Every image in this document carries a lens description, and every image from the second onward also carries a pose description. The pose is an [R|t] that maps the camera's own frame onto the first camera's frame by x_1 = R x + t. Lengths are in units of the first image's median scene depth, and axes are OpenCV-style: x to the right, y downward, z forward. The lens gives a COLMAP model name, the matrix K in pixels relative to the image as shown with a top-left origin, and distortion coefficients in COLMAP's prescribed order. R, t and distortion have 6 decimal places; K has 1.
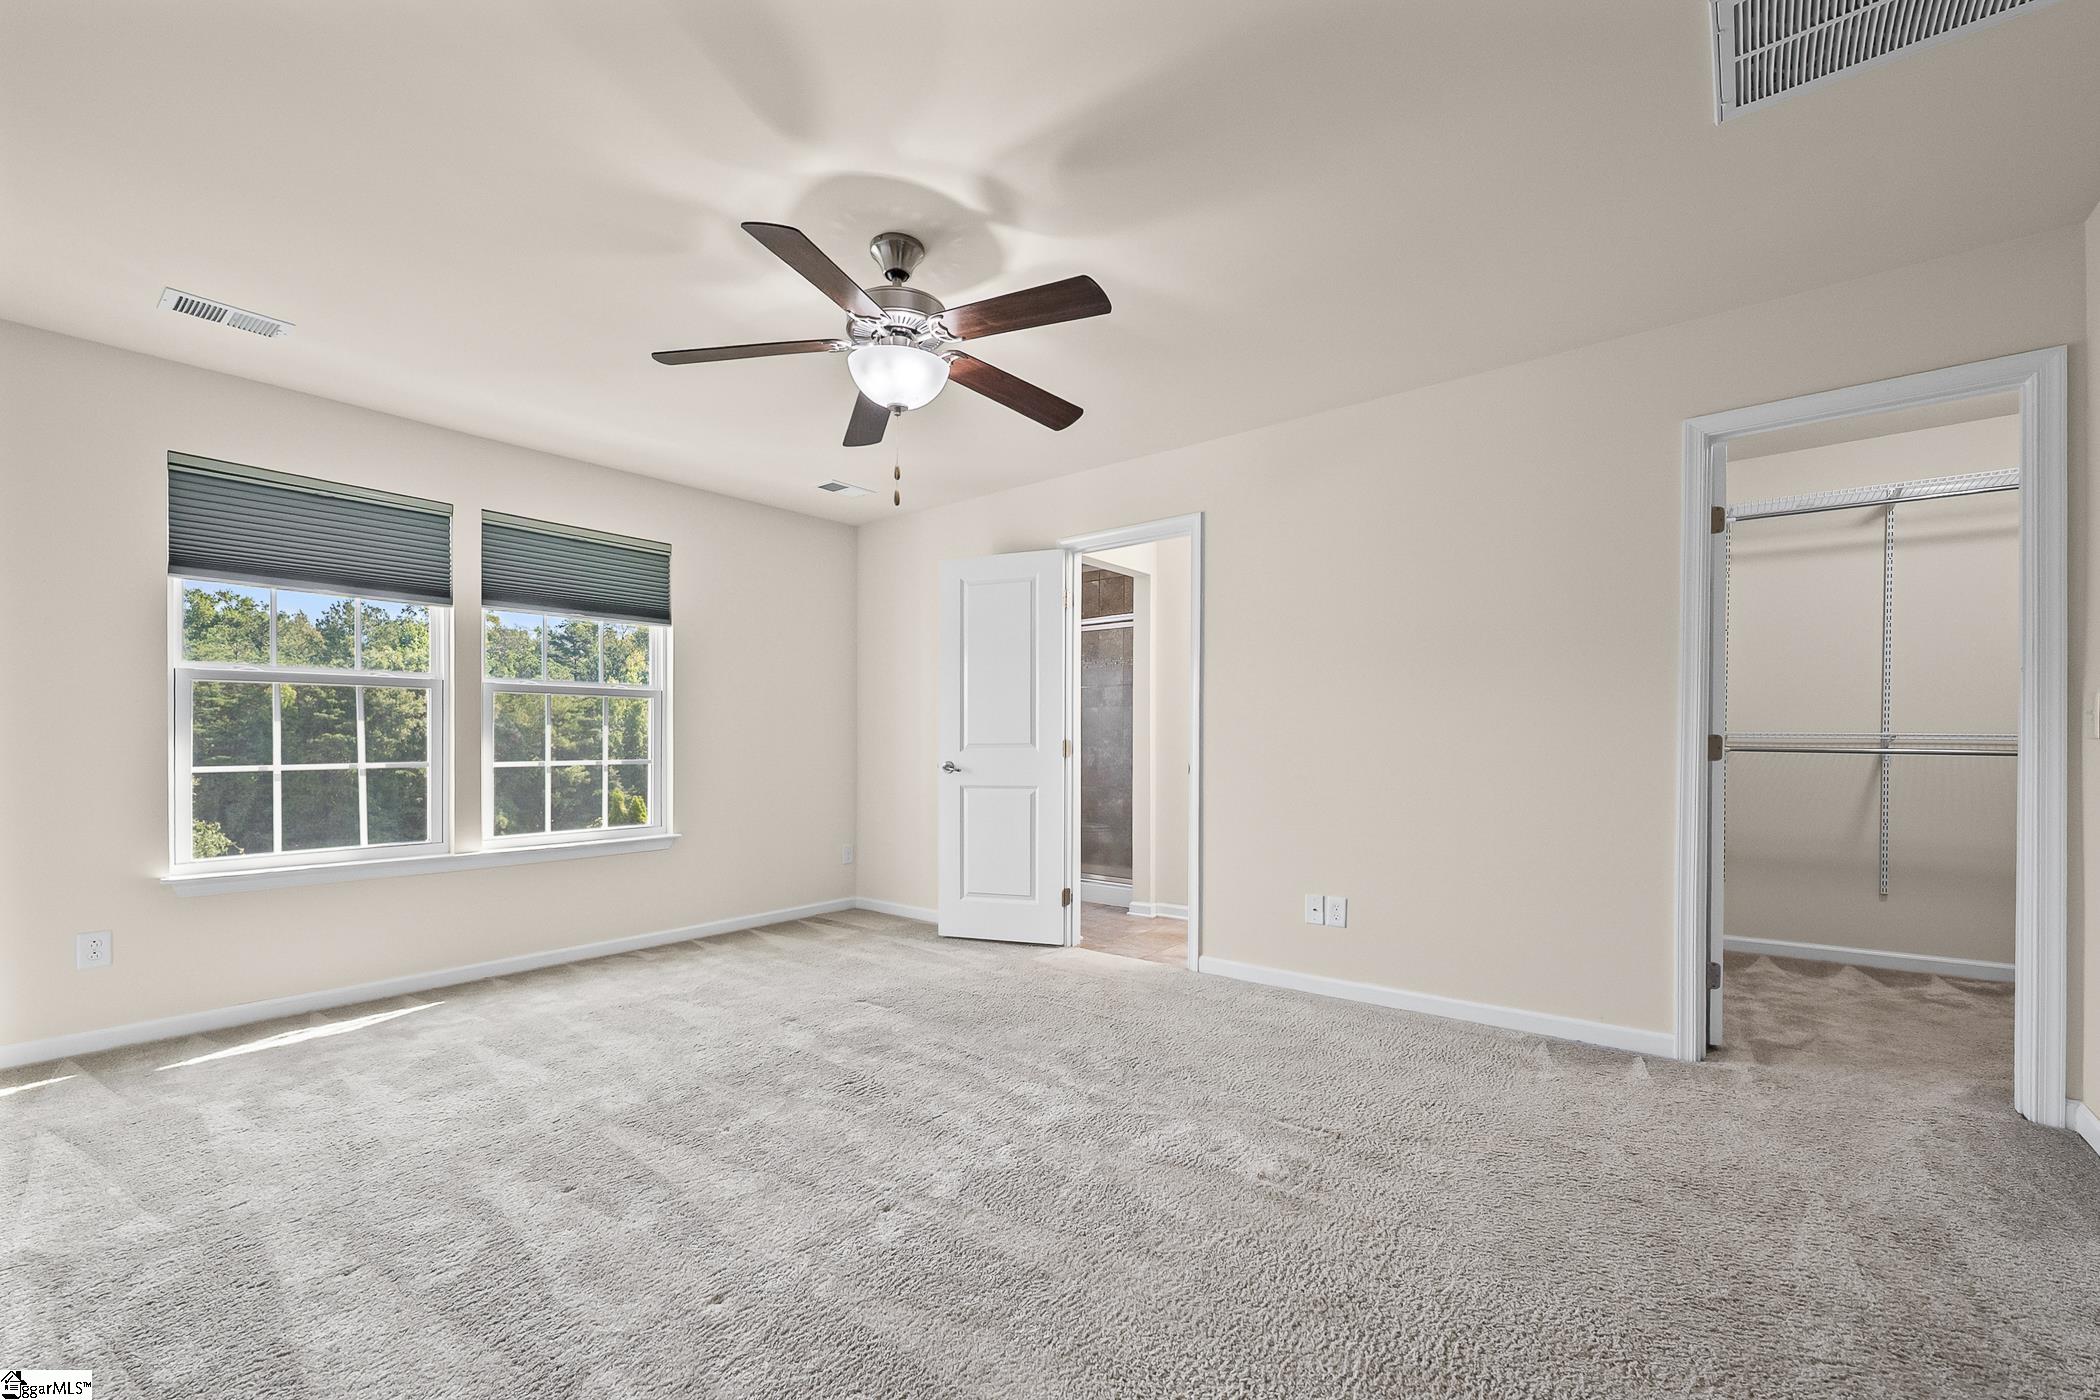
lens RADIAL K [[866.6, 0, 1052.4], [0, 866.6, 744.9], [0, 0, 1]] dist [-0.000069, -0.000184]
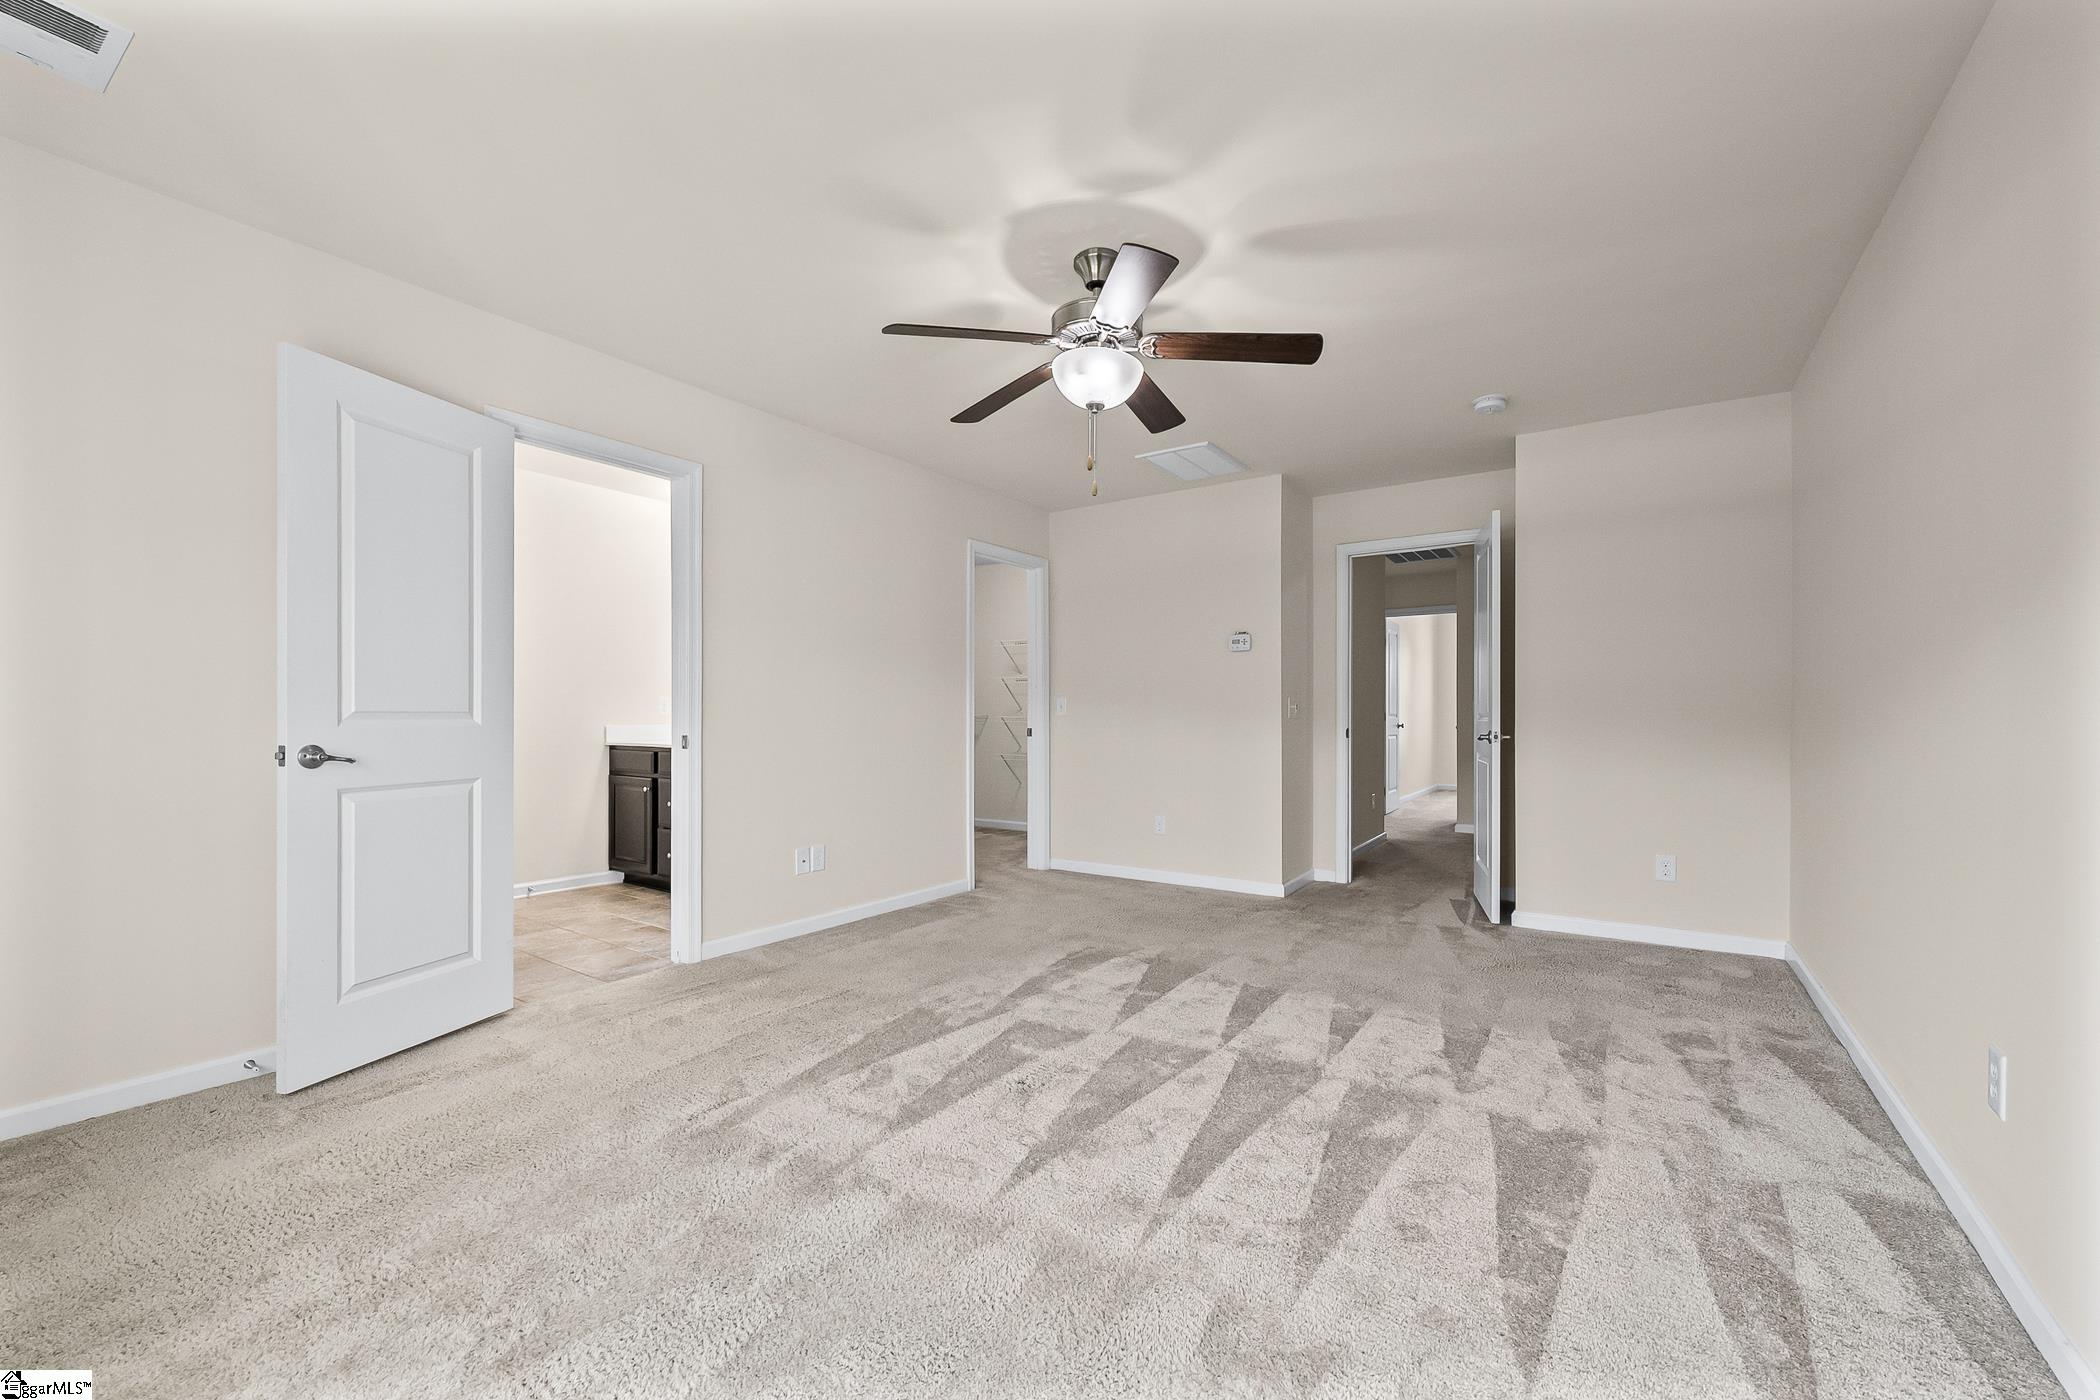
lens RADIAL K [[866.6, 0, 1052.4], [0, 866.6, 744.9], [0, 0, 1]] dist [-0.000069, -0.000184]
pose [[-0.079783, -0.025796, 0.996478, -0.954764], [0.003161, 0.999654, 0.026131, 0.009844], [-0.996807, 0.005235, -0.079674, 0.859269]]
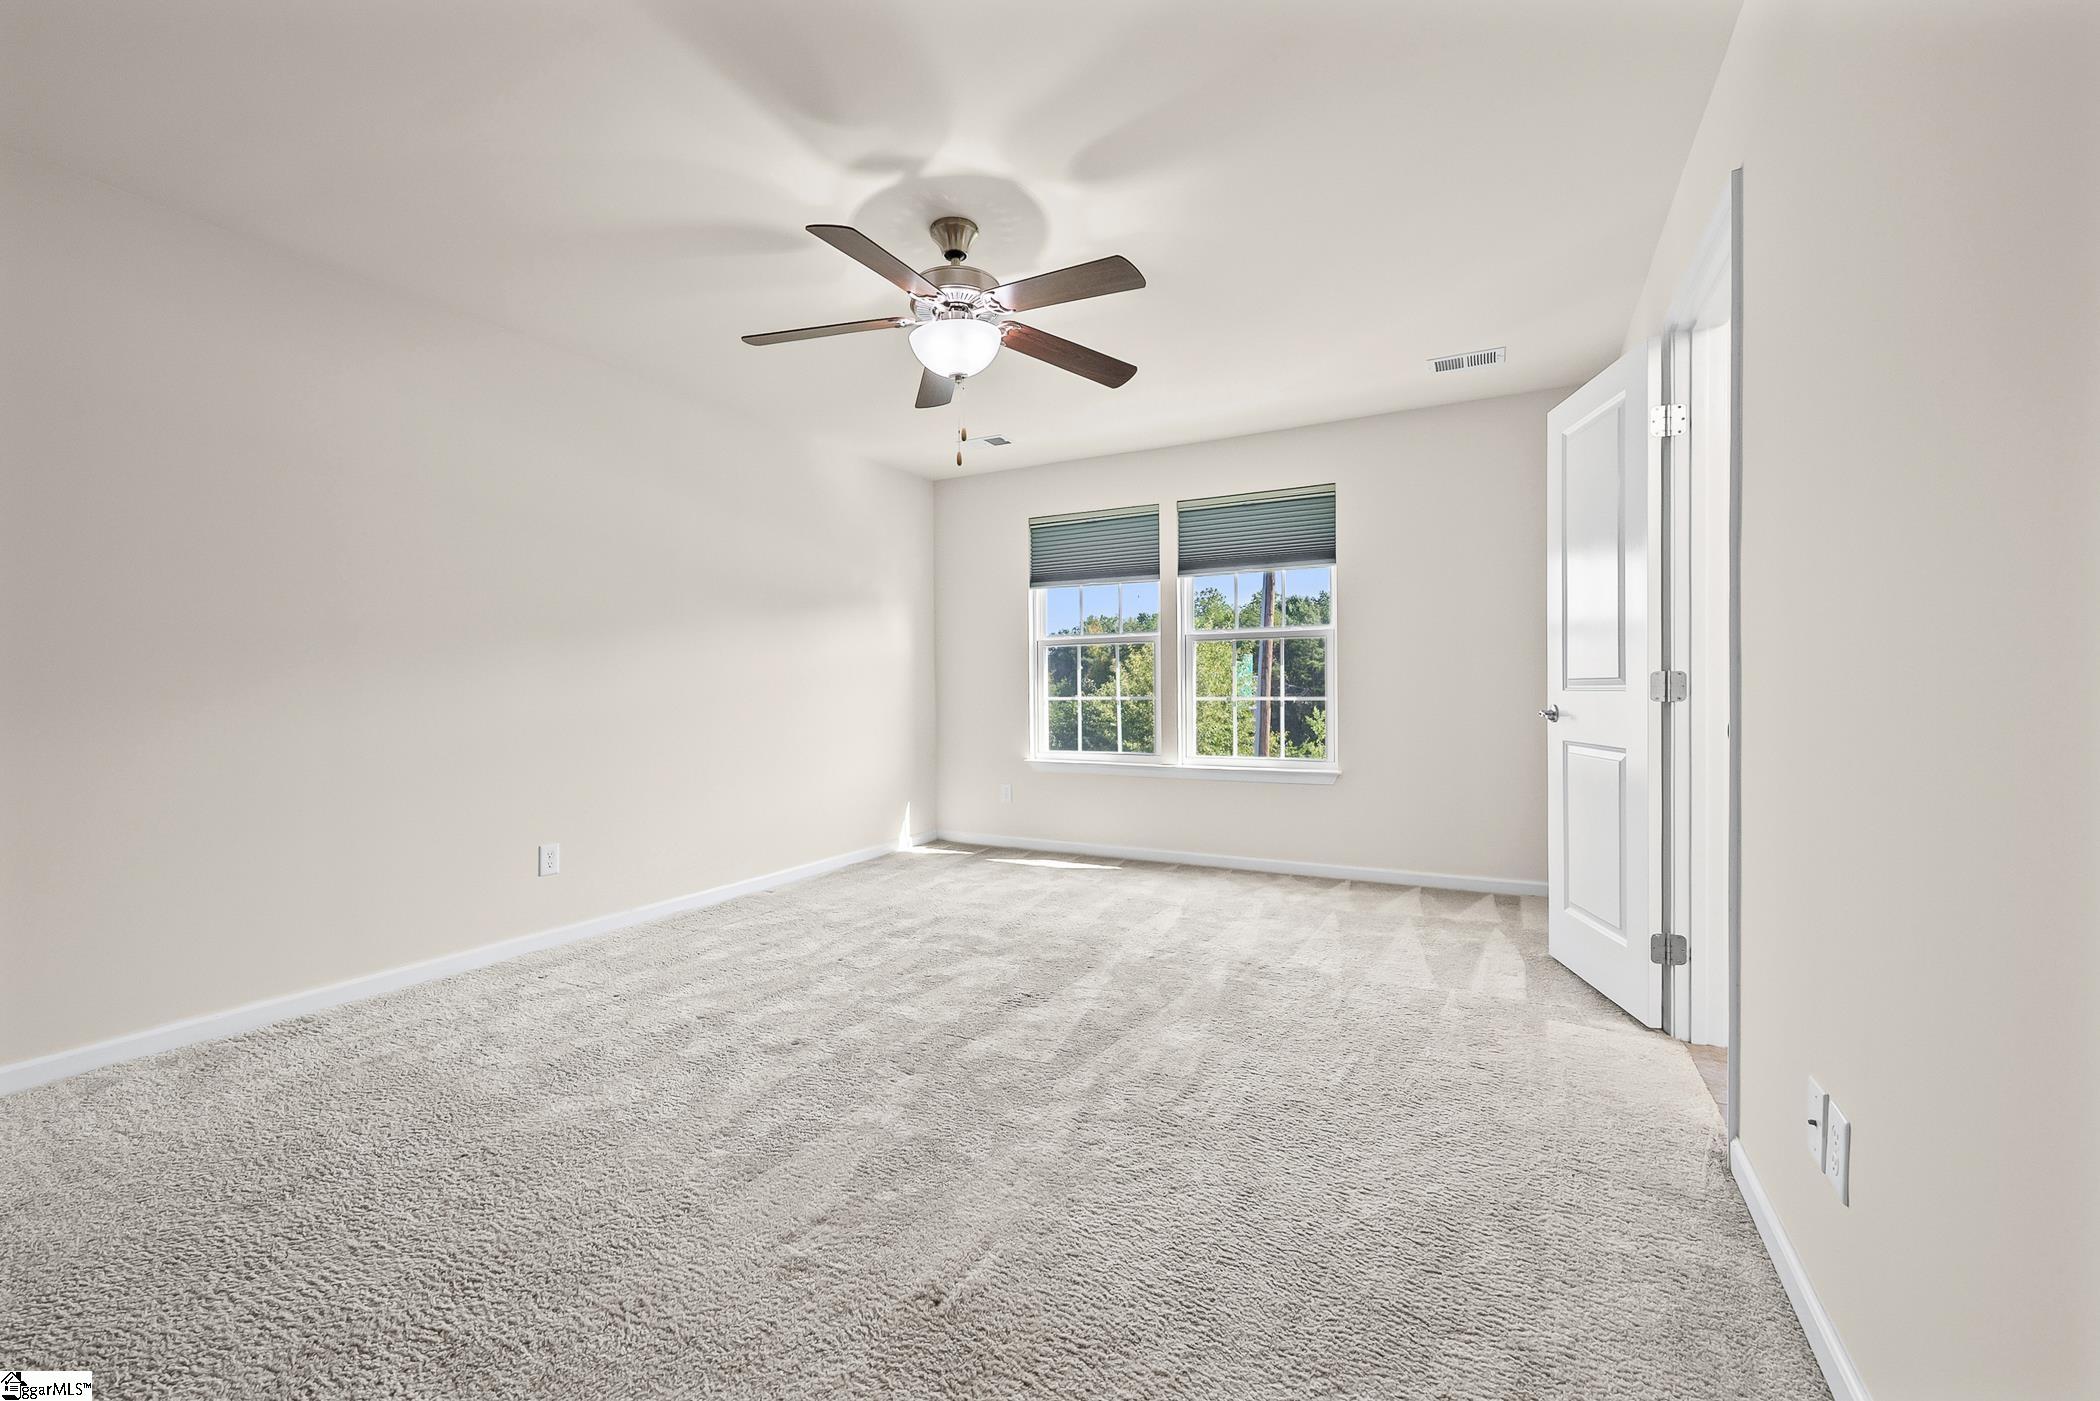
lens RADIAL K [[864.5, 0, 1045.5], [0, 864.5, 695.5], [0, 0, 1]] dist [0.000013, -0.000052]
pose [[0.170836, 0.012381, -0.985222, 0.689636], [0.008520, 0.999865, 0.014043, -0.002521], [0.985263, -0.010793, 0.170708, 0.691071]]
